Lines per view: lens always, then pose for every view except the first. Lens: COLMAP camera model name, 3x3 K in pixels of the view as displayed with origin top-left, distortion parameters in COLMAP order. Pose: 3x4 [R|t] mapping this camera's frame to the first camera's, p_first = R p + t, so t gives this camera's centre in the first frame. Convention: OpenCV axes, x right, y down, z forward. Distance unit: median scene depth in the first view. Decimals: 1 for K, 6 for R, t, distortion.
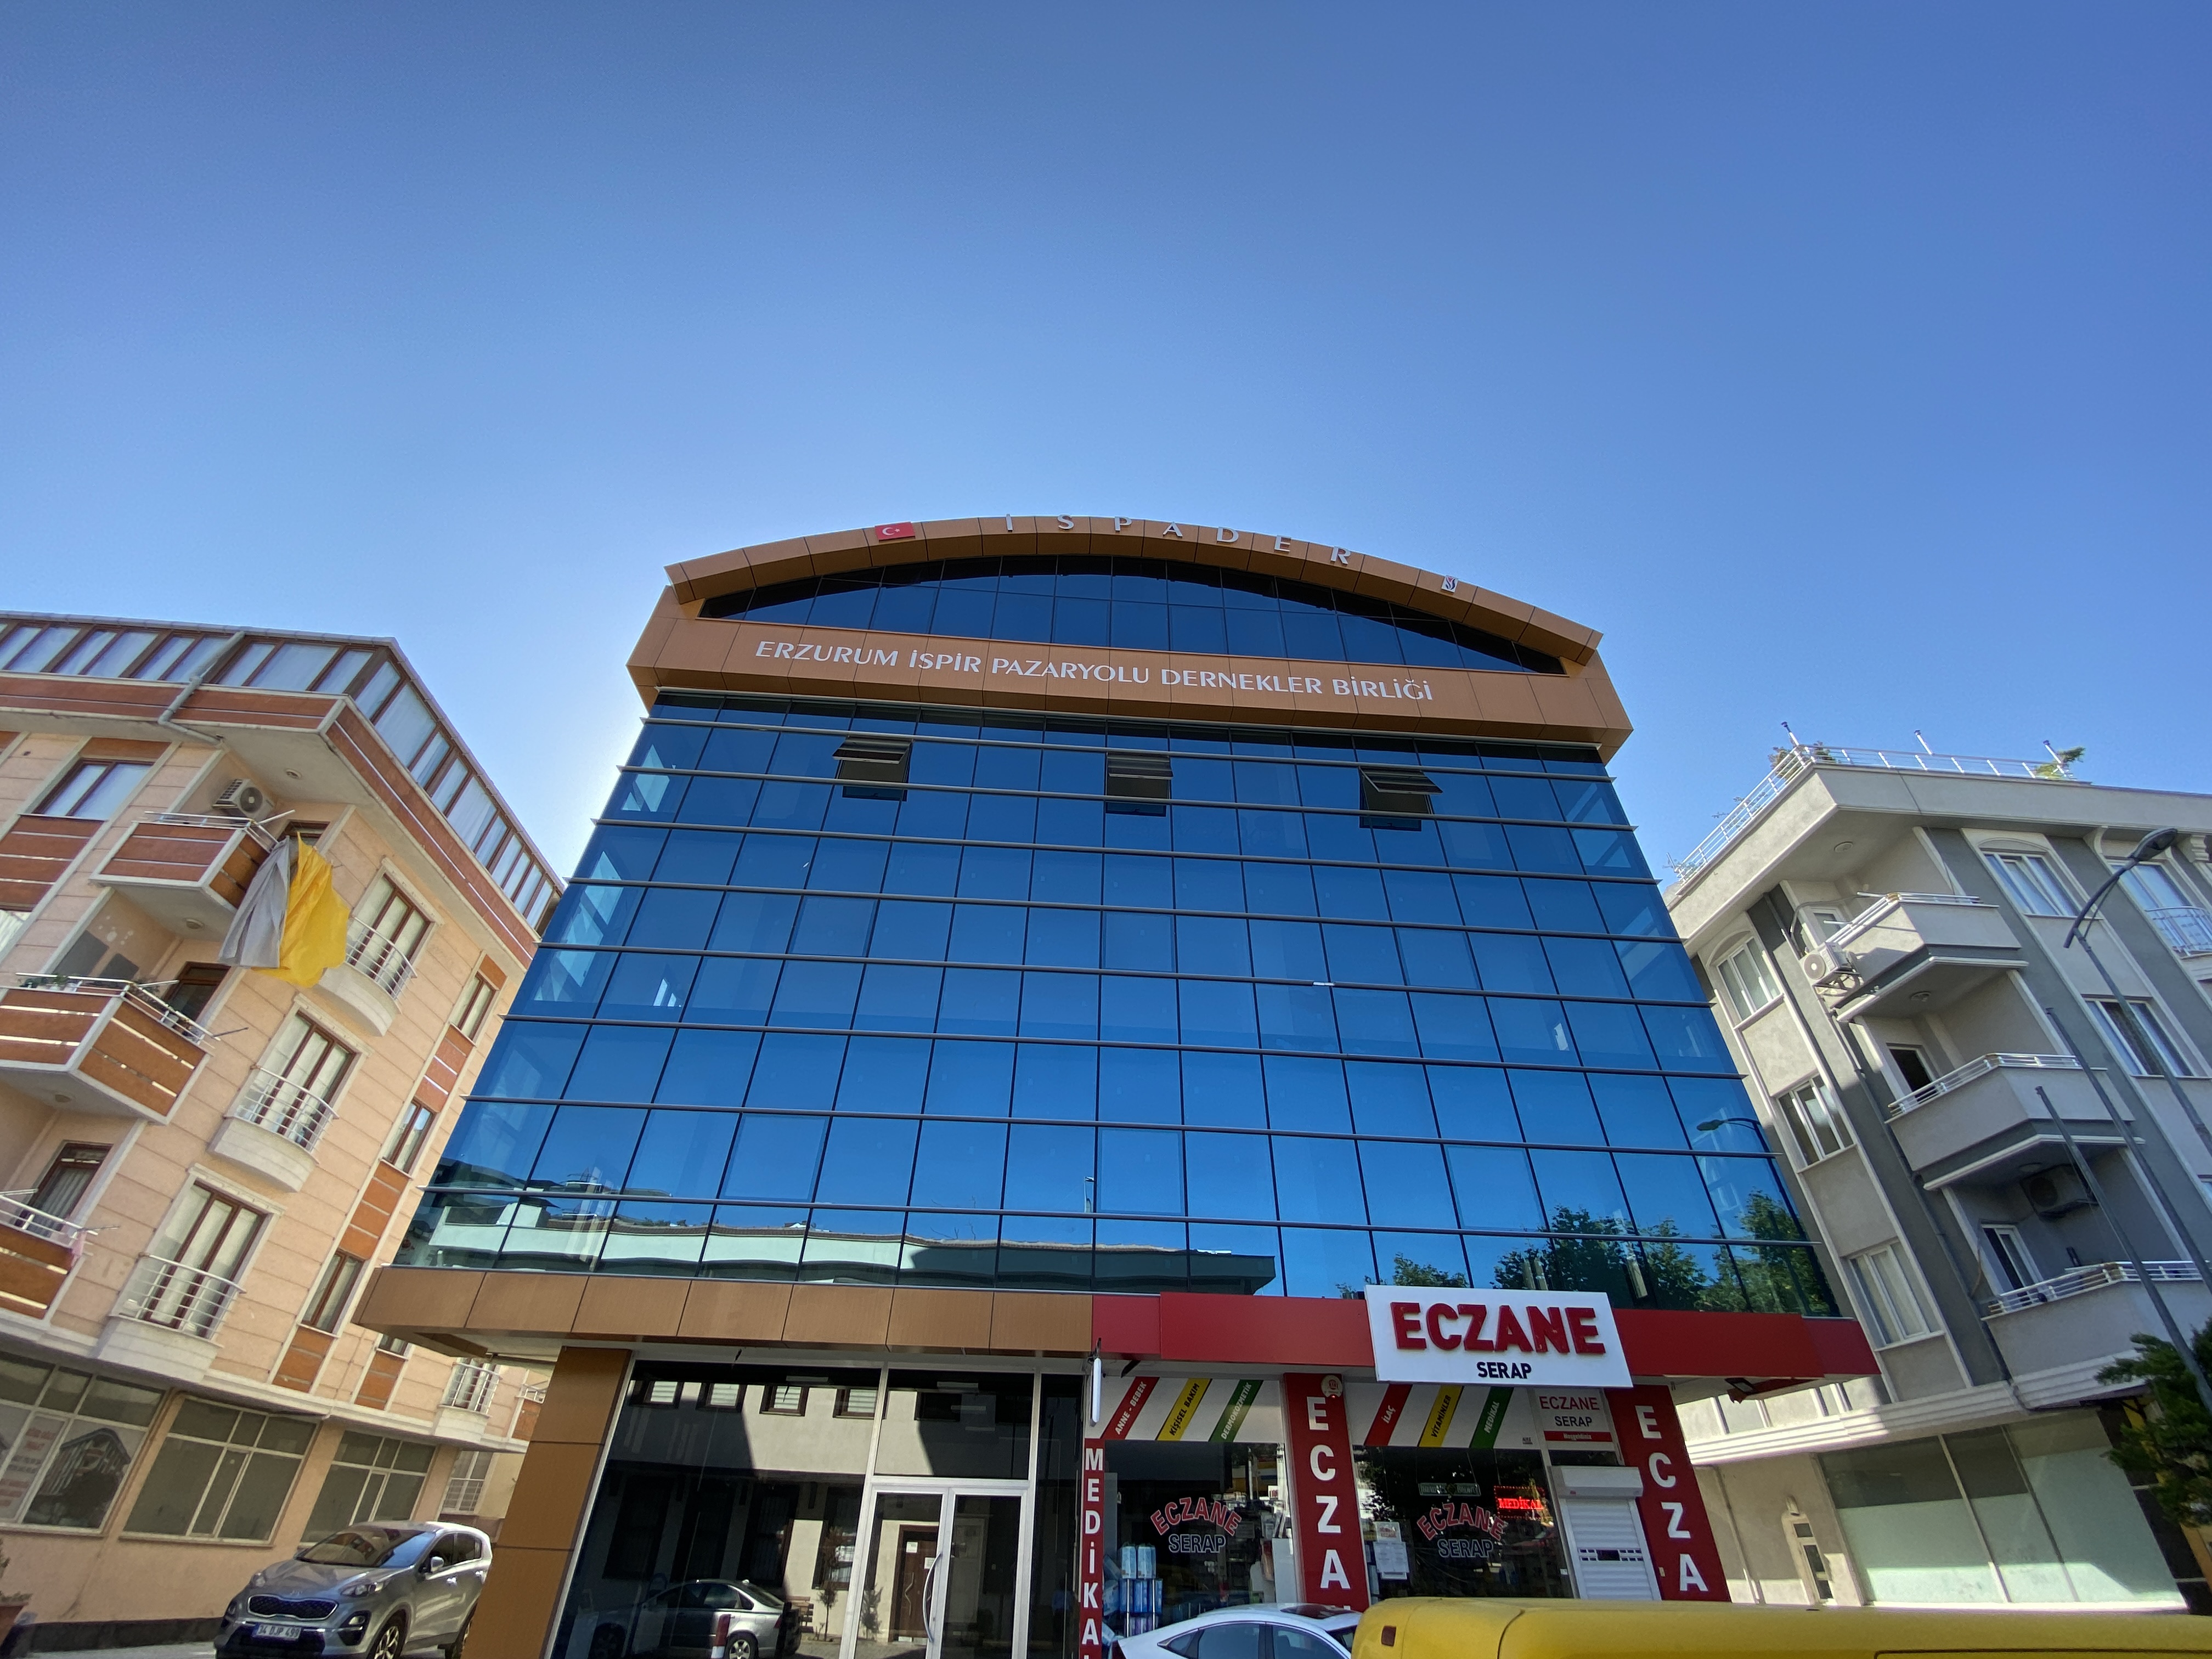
lens RADIAL K [[899.3, 0, 1106.0], [0, 899.3, 832.7], [0, 0, 1]] dist [0.019654, -0.019981]
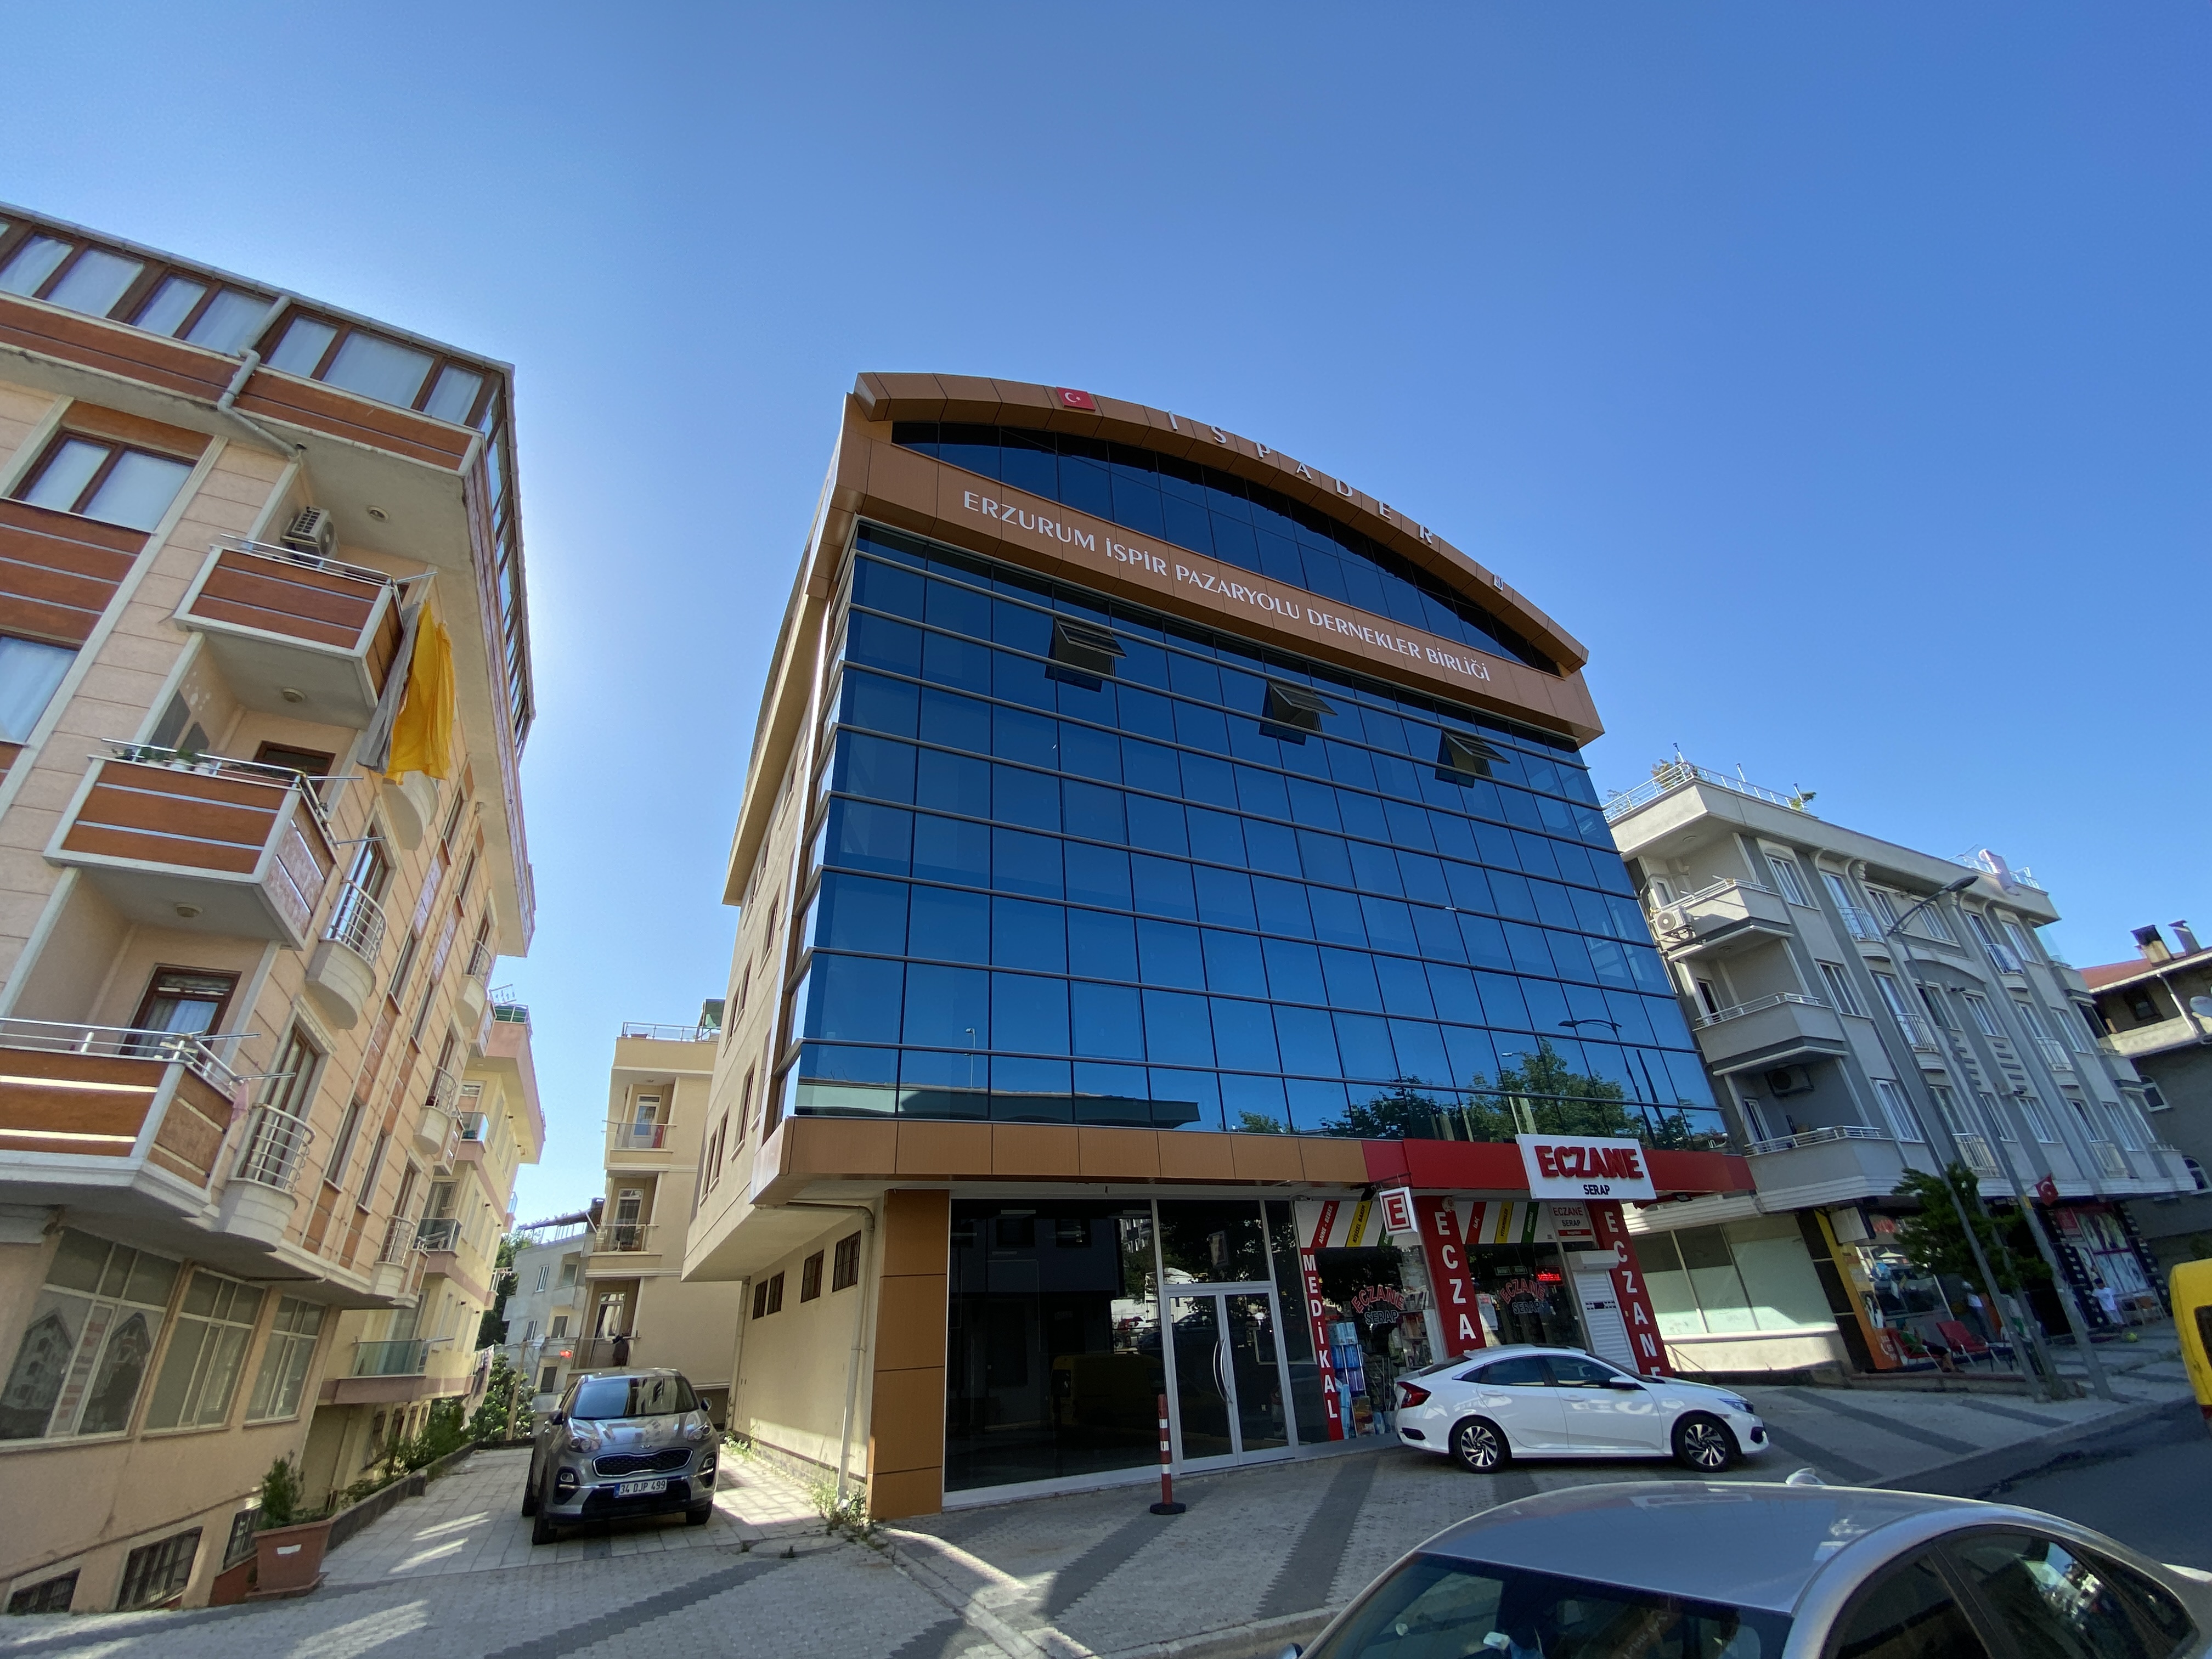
lens RADIAL K [[899.3, 0, 1106.0], [0, 899.3, 832.7], [0, 0, 1]] dist [0.019654, -0.019981]
pose [[0.922525, 0.122447, 0.365998, -0.599069], [-0.174271, 0.978312, 0.111961, 0.007528], [-0.344351, -0.167069, 0.923856, 0.020578]]
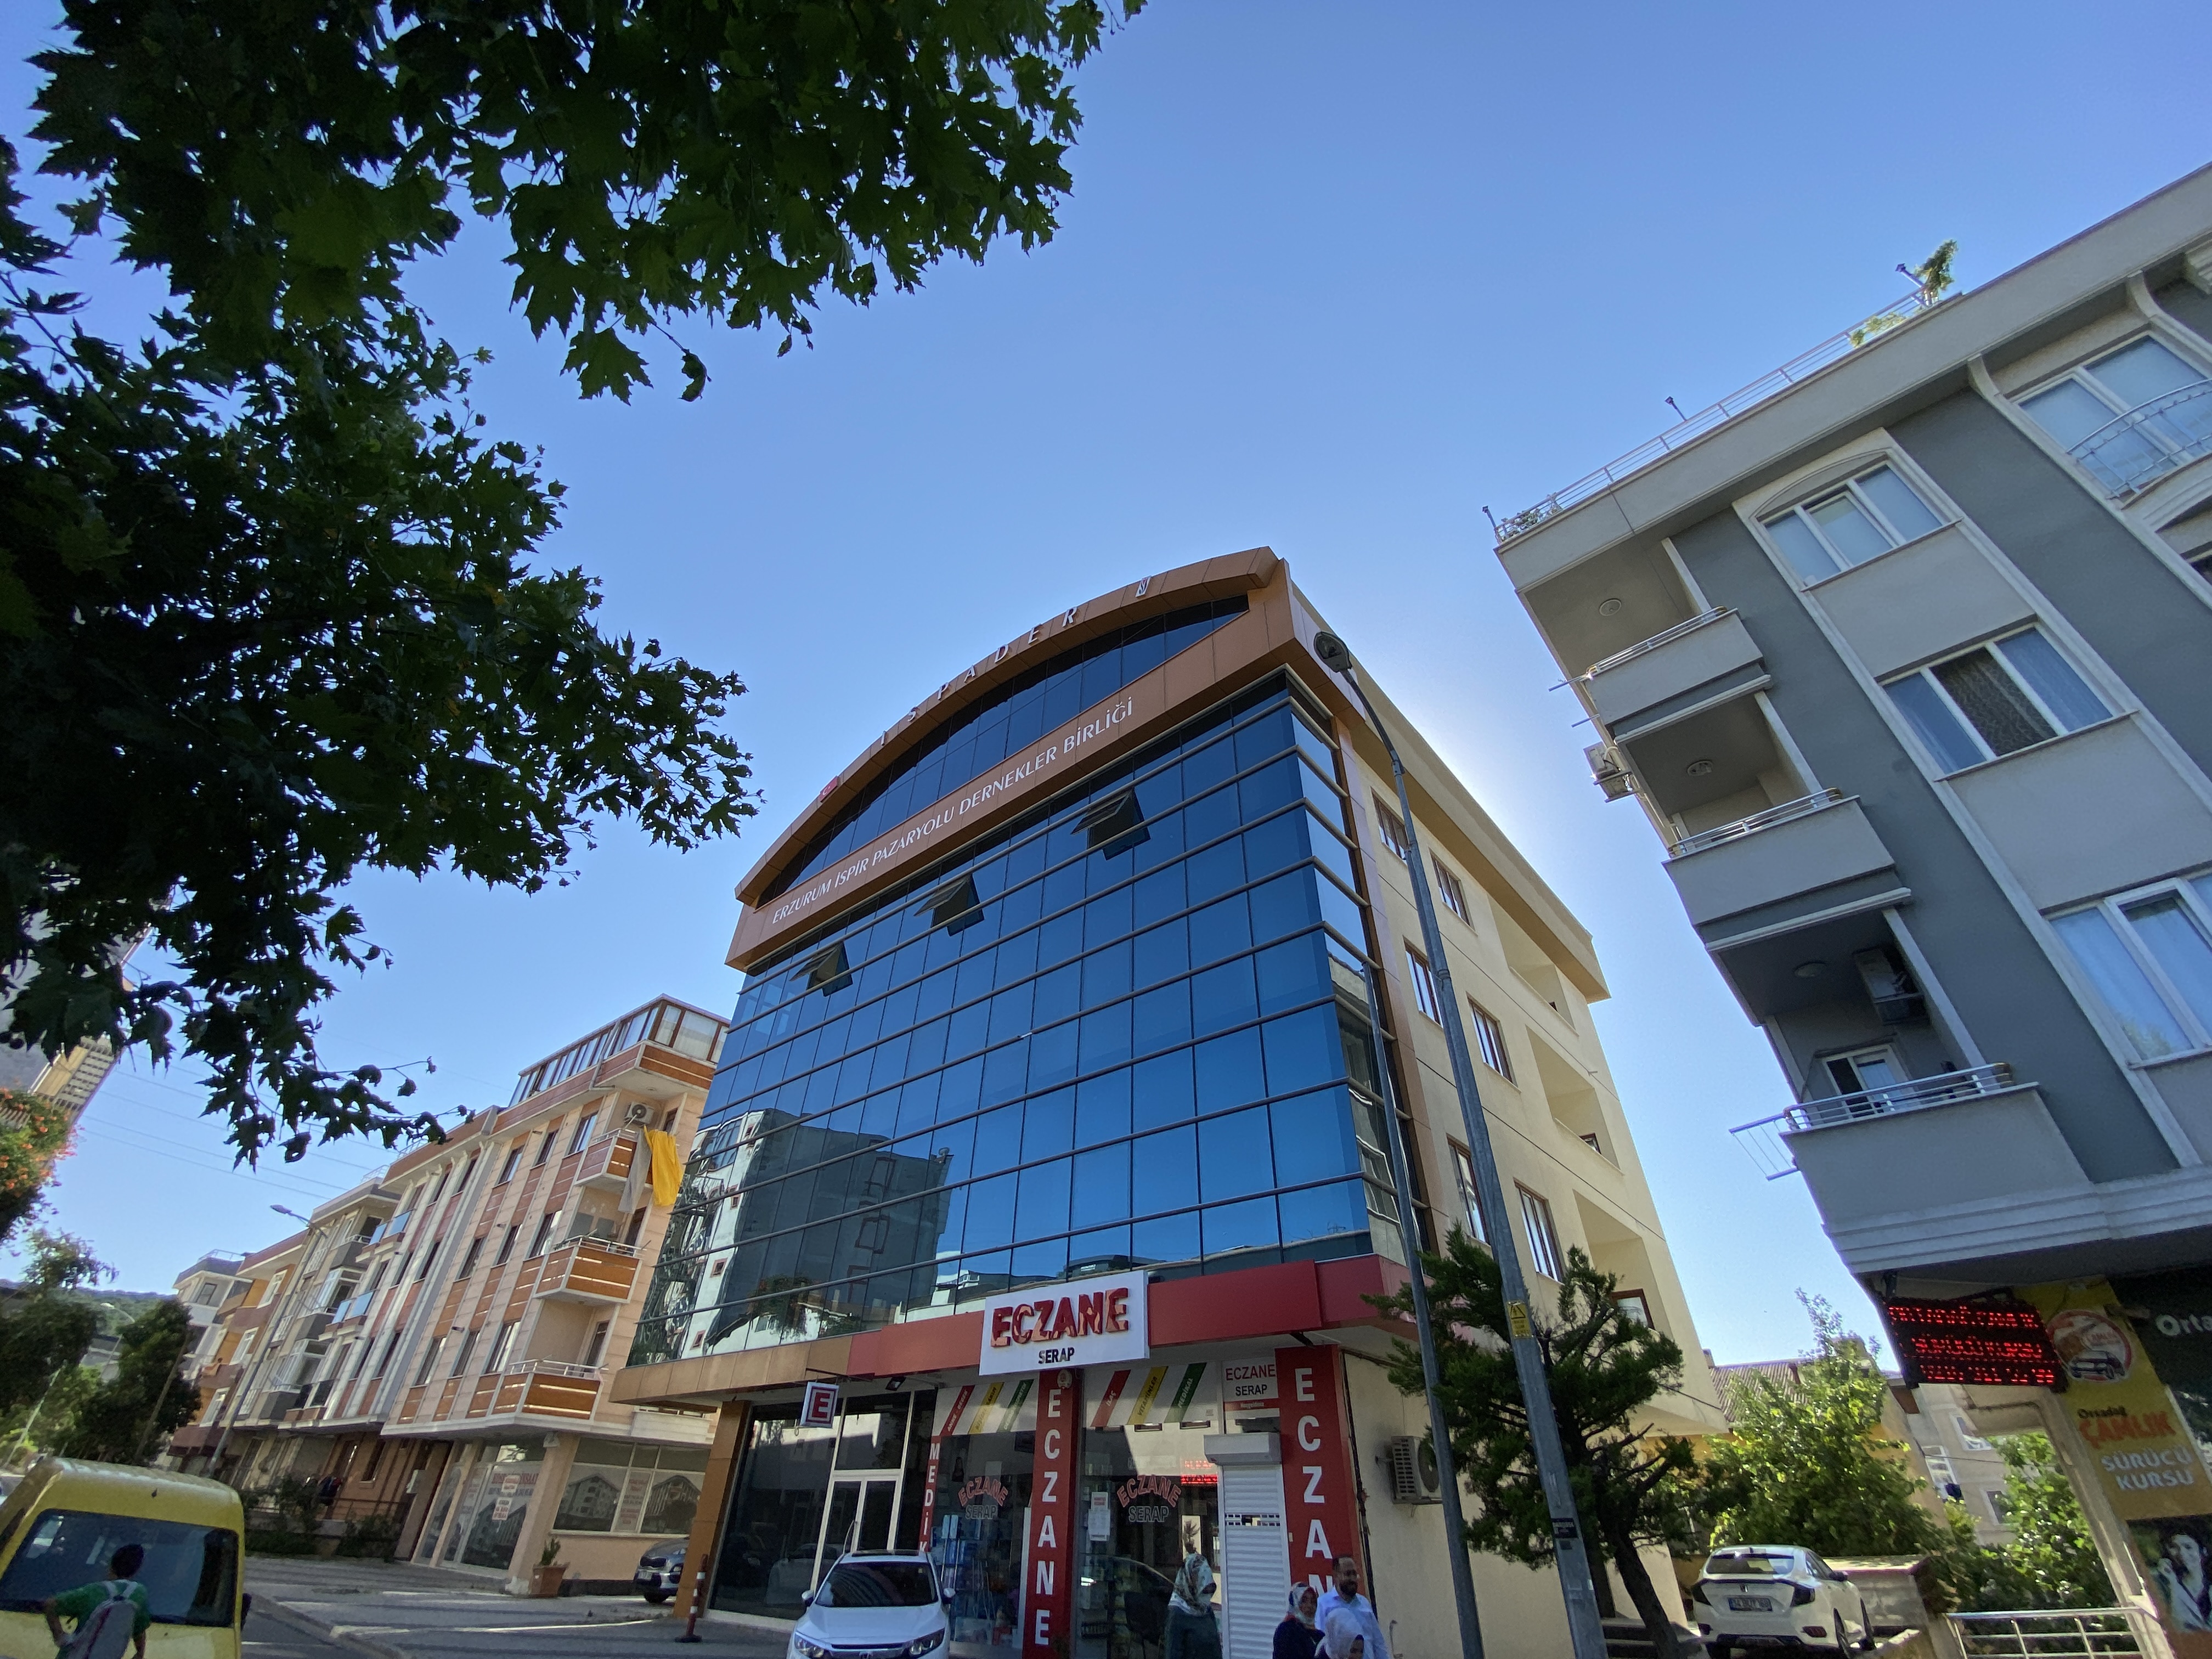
lens RADIAL K [[904.1, 0, 1106.3], [0, 904.1, 833.9], [0, 0, 1]] dist [0.018274, -0.019621]
pose [[0.712679, -0.430712, -0.553693, 0.960477], [0.424187, 0.893255, -0.148867, 0.135645], [0.558708, -0.128775, 0.819306, 0.116676]]
